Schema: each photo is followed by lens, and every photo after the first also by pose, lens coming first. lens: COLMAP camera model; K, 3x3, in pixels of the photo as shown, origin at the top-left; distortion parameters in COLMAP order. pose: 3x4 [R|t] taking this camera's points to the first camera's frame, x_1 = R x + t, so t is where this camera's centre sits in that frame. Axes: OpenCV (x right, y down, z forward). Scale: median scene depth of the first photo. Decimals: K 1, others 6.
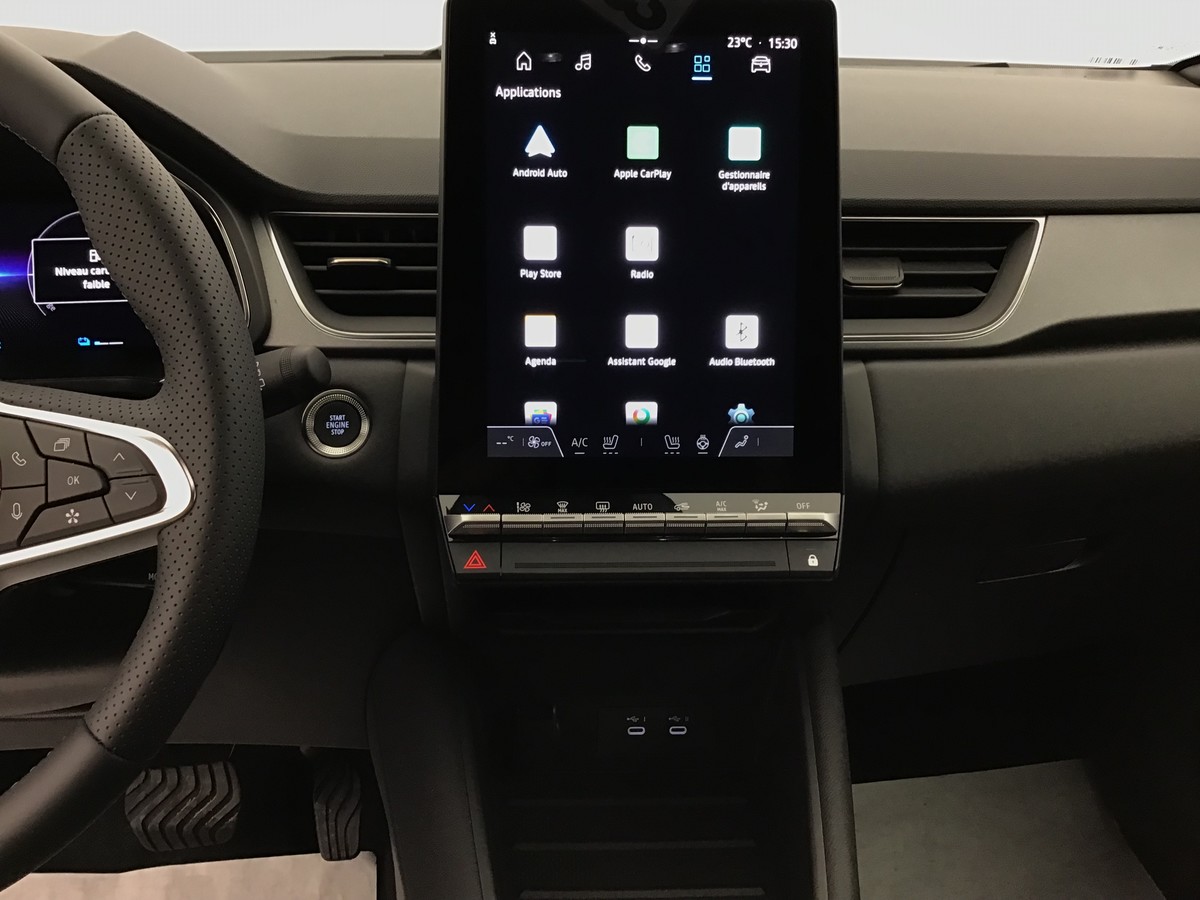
lens RADIAL K [[1097.5, 0, 600.0], [0, 1097.5, 450.0], [0, 0, 1]] dist [0.098901, -0.195649]
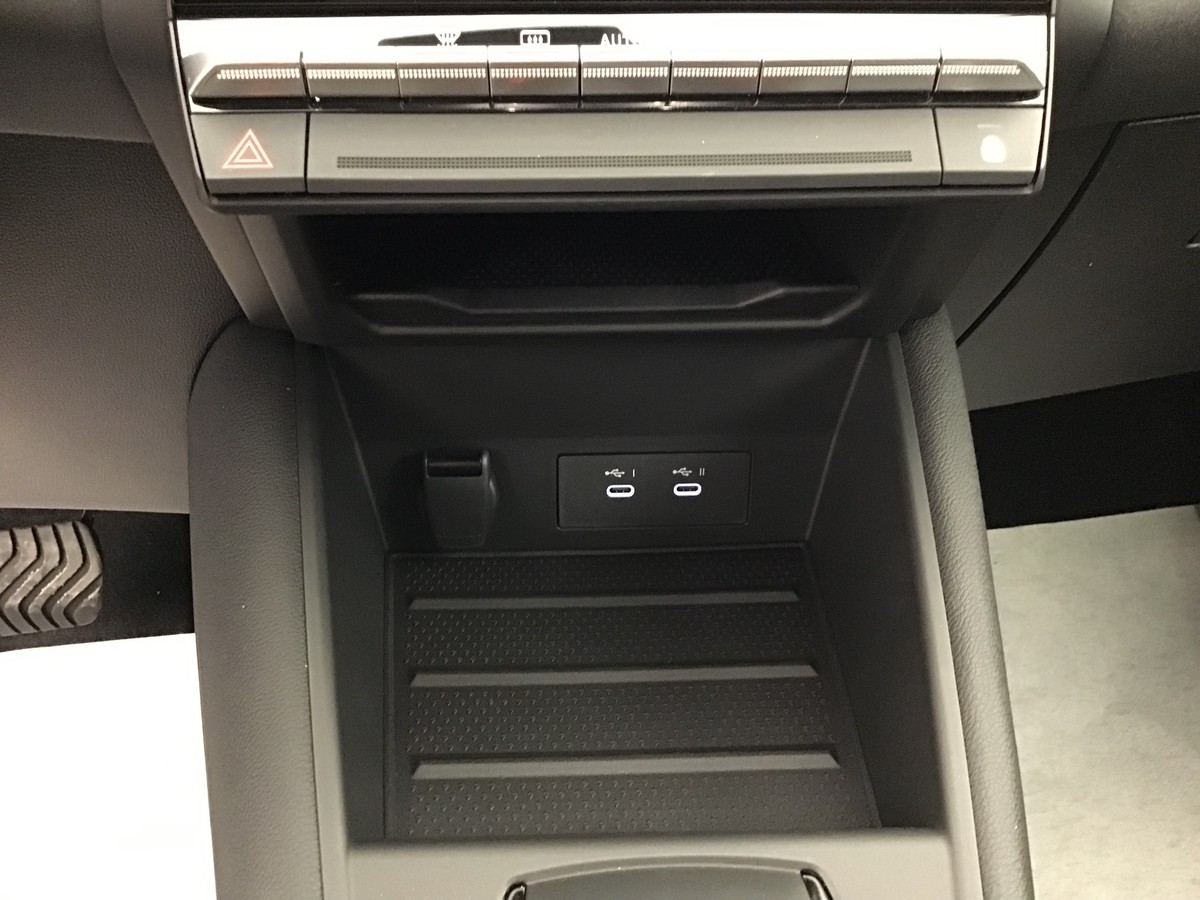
lens RADIAL K [[1097.5, 0, 600.0], [0, 1097.5, 450.0], [0, 0, 1]] dist [0.098901, -0.195649]
pose [[0.999962, -0.008318, -0.002429, 0.029323], [0.008656, 0.972228, 0.233874, 0.110195], [0.000416, -0.233886, 0.972264, 0.510696]]
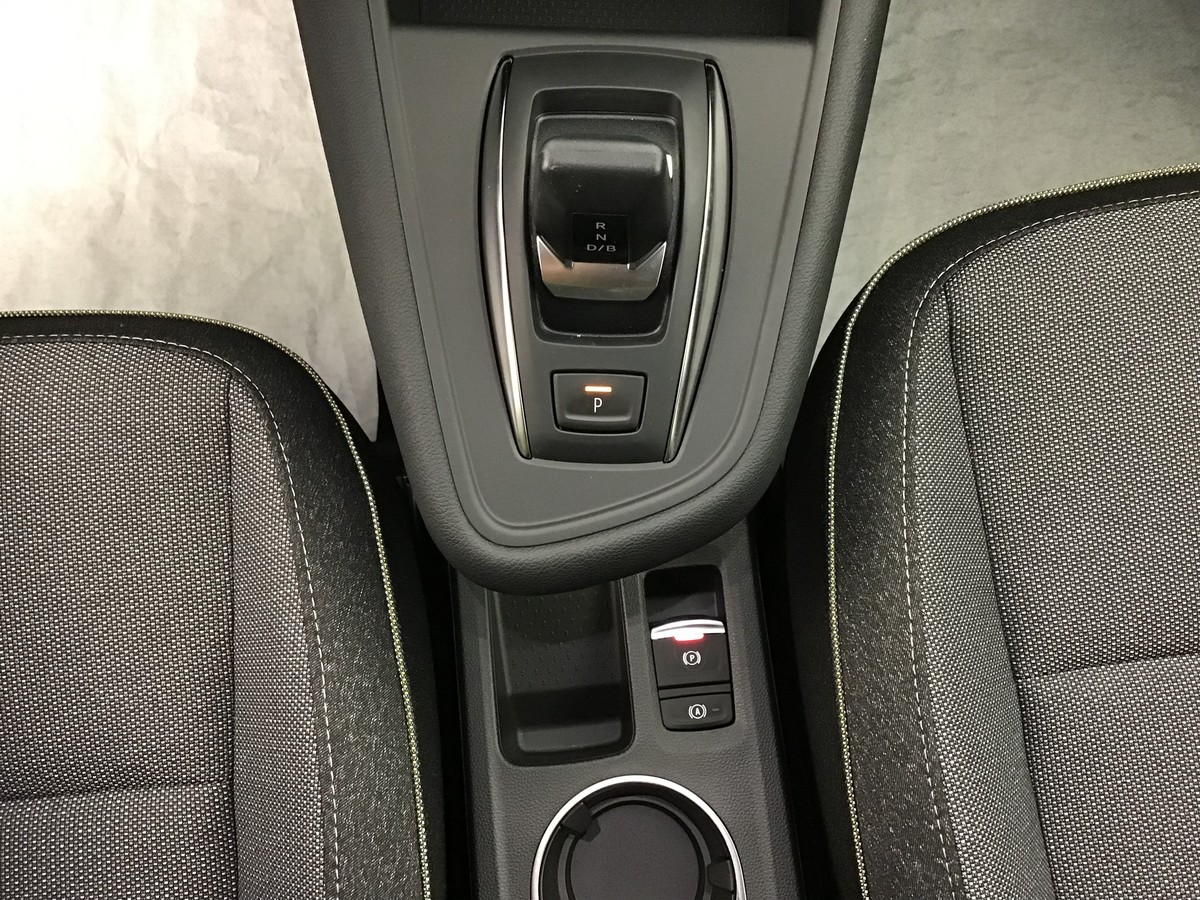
lens RADIAL K [[1115.6, 0, 599.2], [0, 1115.6, 434.0], [0, 0, 1]] dist [-0.001323, 0.000154]
pose [[0.995964, 0.072695, -0.052637, 0.104621], [-0.006871, 0.646517, 0.762868, 0.020094], [0.089488, -0.759428, 0.644408, 0.300604]]
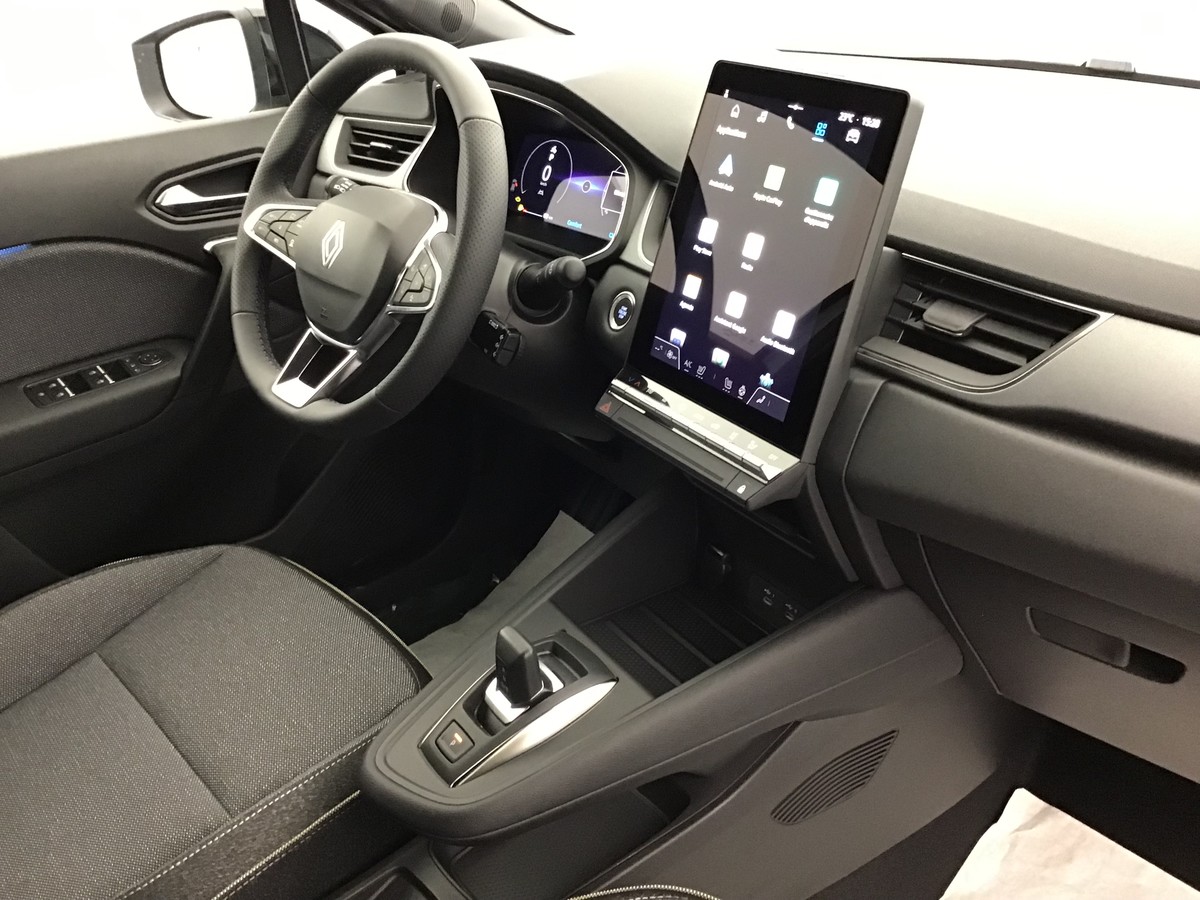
lens RADIAL K [[1084.4, 0, 600.0], [0, 1084.4, 450.0], [0, 0, 1]] dist [0.165620, -0.393740]
pose [[0.530242, 0.367639, -0.763993, 1.125599], [-0.308223, 0.923030, 0.230249, -0.208264], [0.789837, 0.113392, 0.602744, 0.003596]]
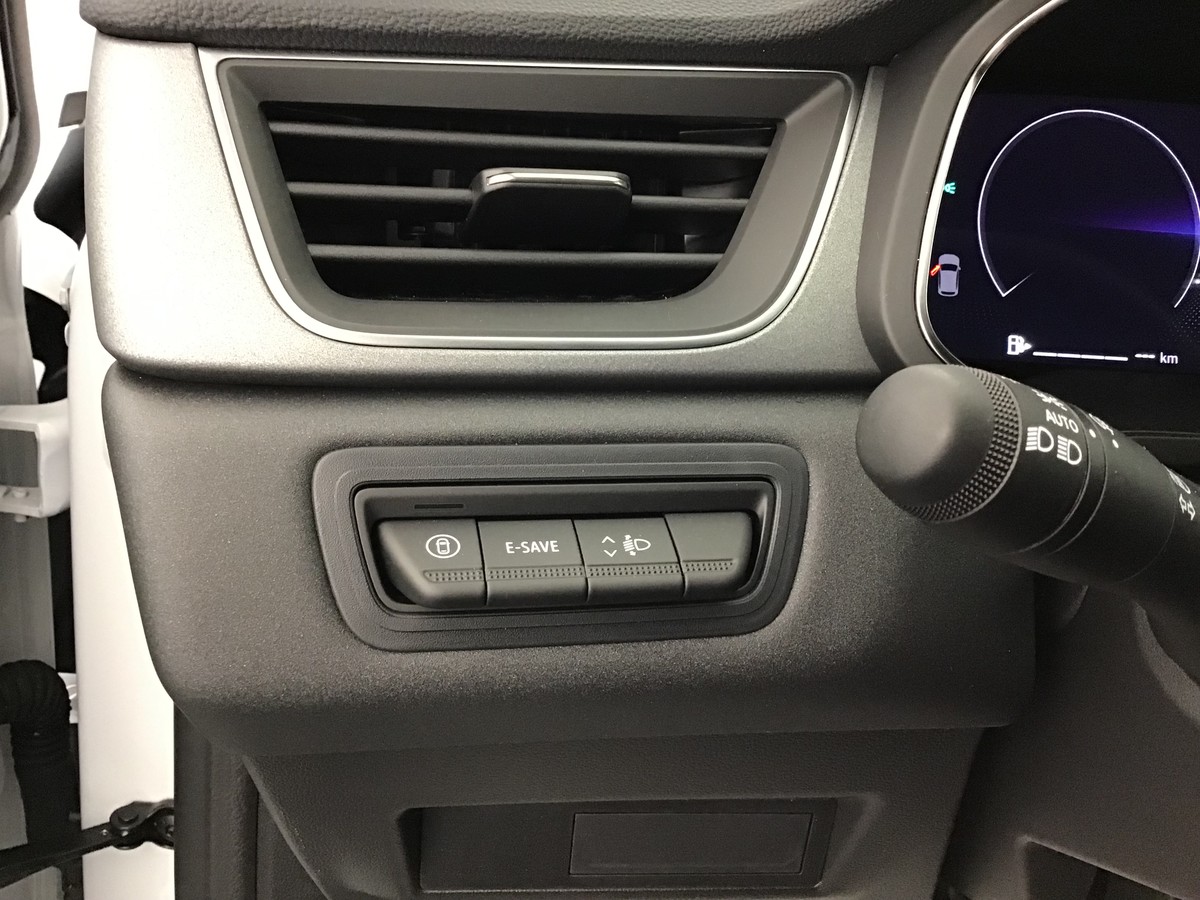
lens RADIAL K [[1097.5, 0, 600.0], [0, 1097.5, 450.0], [0, 0, 1]] dist [0.098901, -0.195649]
pose [[0.991334, 0.103402, -0.081023, -0.997051], [-0.103112, 0.994639, 0.007765, -0.022794], [0.081391, 0.000656, 0.996682, 0.487957]]
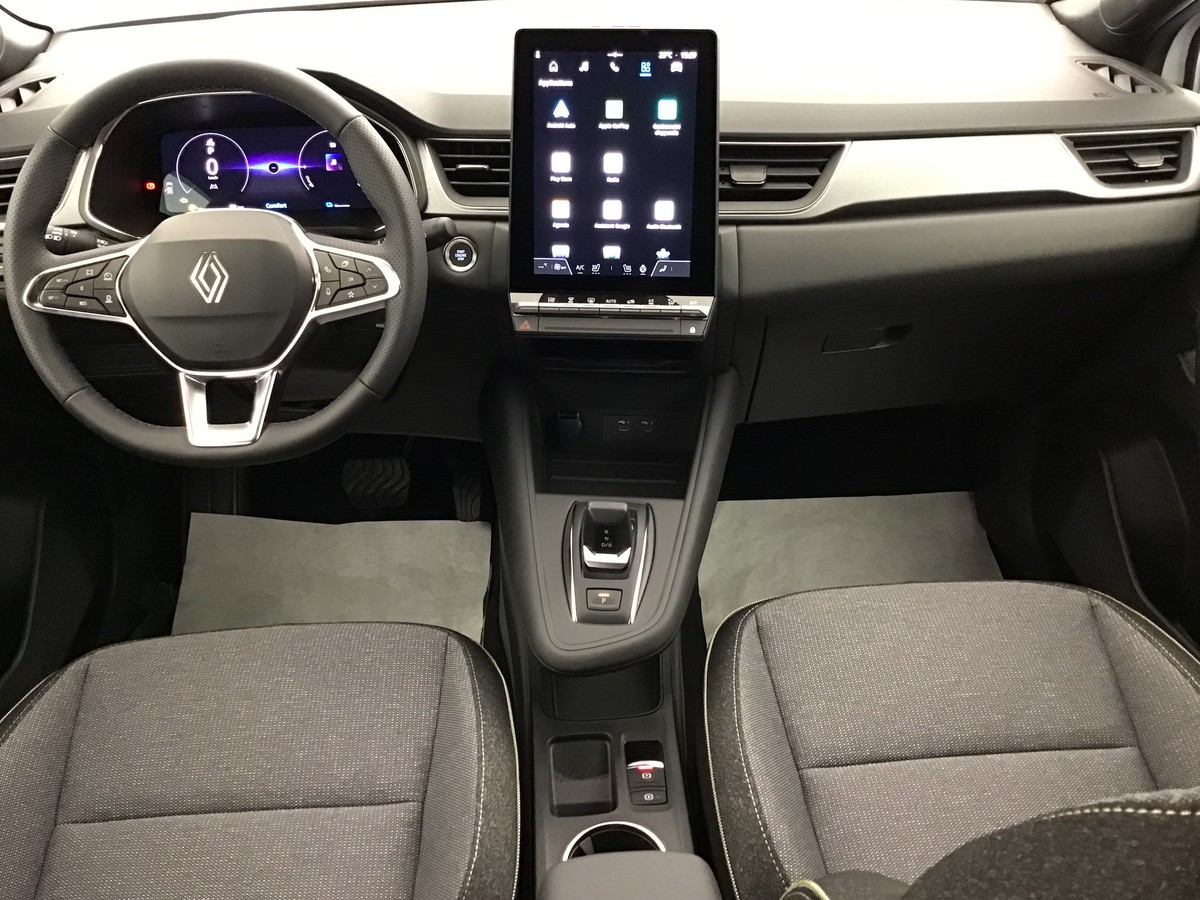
lens RADIAL K [[1084.4, 0, 600.0], [0, 1084.4, 450.0], [0, 0, 1]] dist [0.165620, -0.393740]
pose [[0.992051, 0.041063, -0.118946, 0.264577], [-0.020768, 0.985723, 0.167089, -0.011299], [0.124109, -0.163290, 0.978741, -0.970942]]
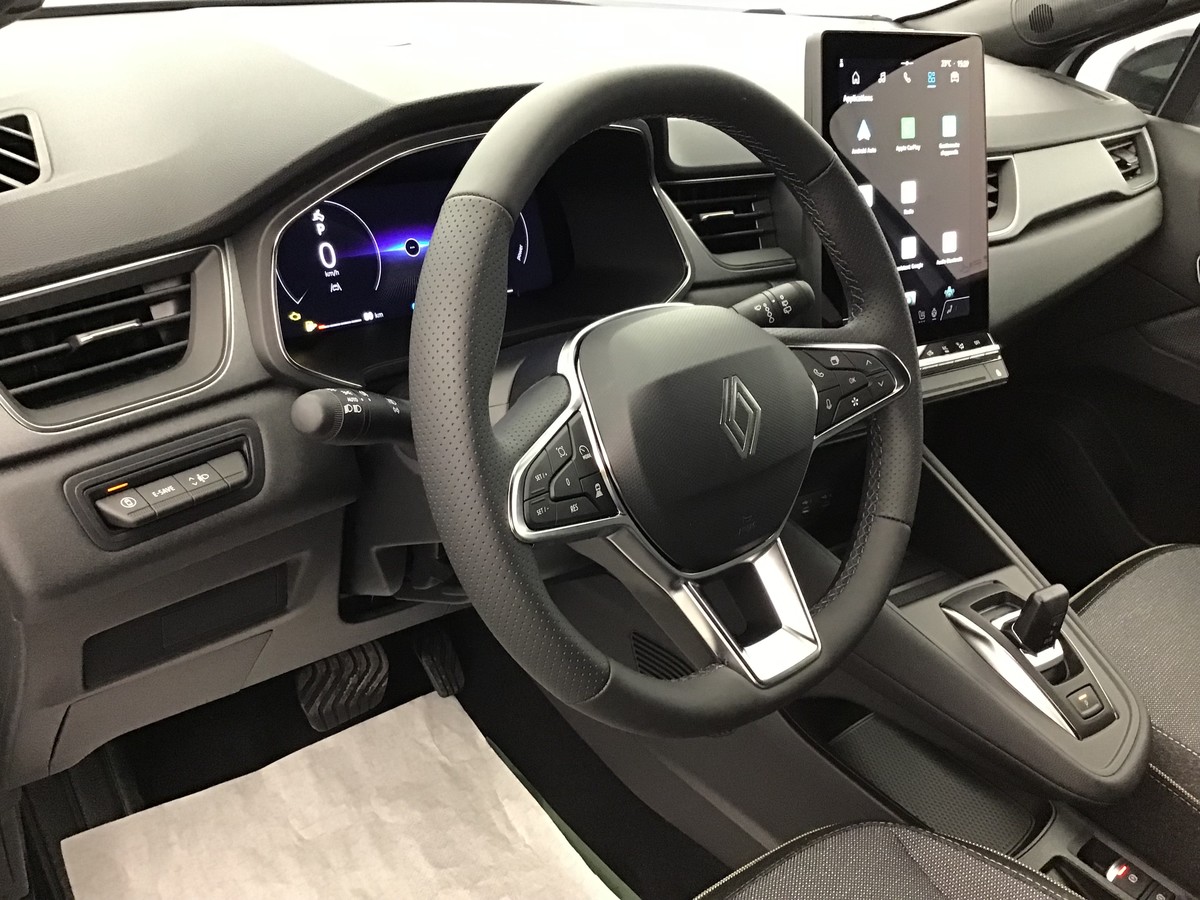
lens RADIAL K [[1095.1, 0, 600.0], [0, 1095.1, 450.0], [0, 0, 1]] dist [0.159139, -0.436110]
pose [[0.840662, -0.182530, 0.509873, -1.221847], [0.111986, 0.979730, 0.166096, -0.138298], [-0.529856, -0.082532, 0.844062, -0.150559]]
